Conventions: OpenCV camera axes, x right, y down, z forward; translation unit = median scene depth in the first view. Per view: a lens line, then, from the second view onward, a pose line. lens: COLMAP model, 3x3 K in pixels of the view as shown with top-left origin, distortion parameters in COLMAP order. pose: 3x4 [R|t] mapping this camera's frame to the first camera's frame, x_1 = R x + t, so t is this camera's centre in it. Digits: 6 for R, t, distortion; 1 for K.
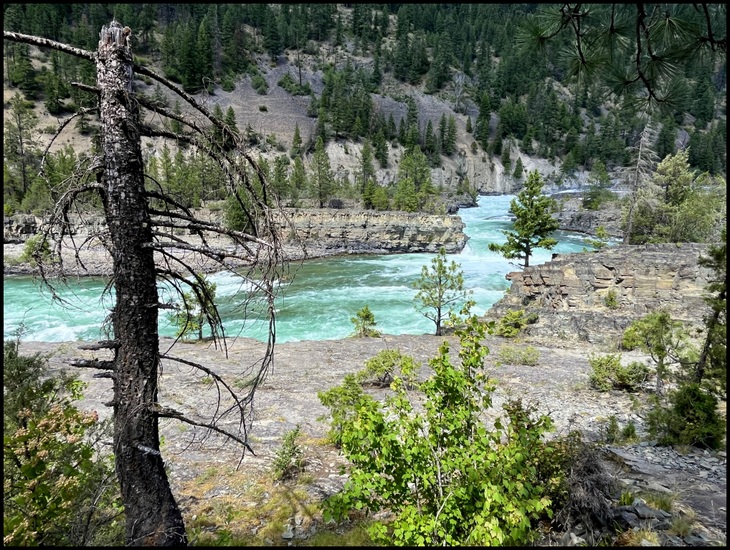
lens RADIAL K [[476.0, 0, 365.0], [0, 476.0, 275.0], [0, 0, 1]] dist [0.001557, 0.000186]
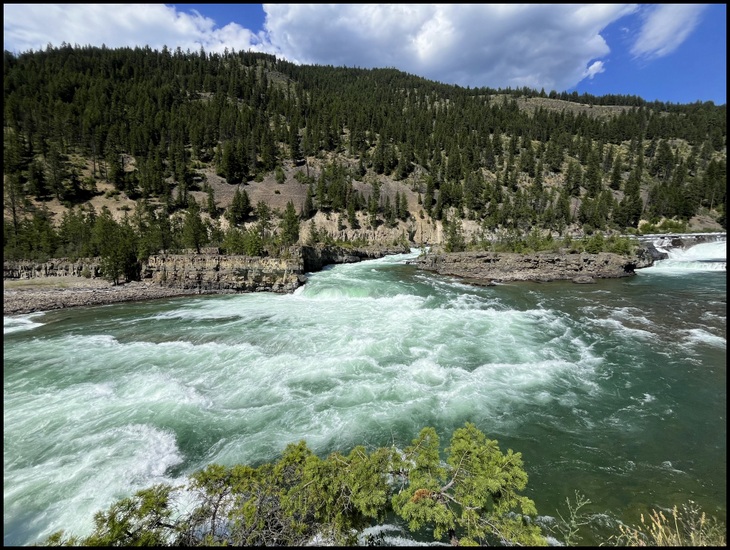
lens RADIAL K [[293.3, 0, 364.4], [0, 293.3, 274.2], [0, 0, 1]] dist [0.000180, -0.000401]
pose [[0.995534, -0.006609, -0.094169, 0.137647], [-0.001103, 0.996664, -0.081604, -0.010841], [0.094394, 0.081343, 0.992206, 0.109909]]
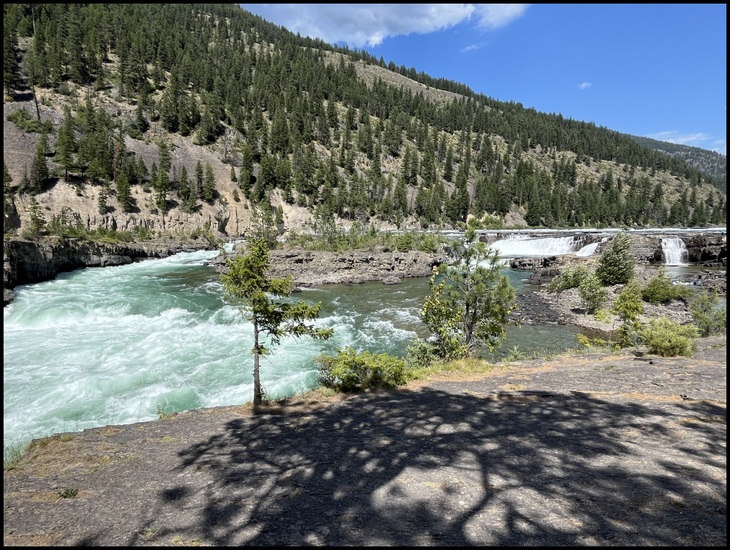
lens RADIAL K [[397.9, 0, 365.0], [0, 397.9, 275.0], [0, 0, 1]] dist [-0.003915, -0.000326]
pose [[0.927207, -0.040806, 0.372321, 0.157719], [0.070803, 0.995221, -0.067248, -0.010931], [-0.367797, 0.088714, 0.925665, 0.091050]]
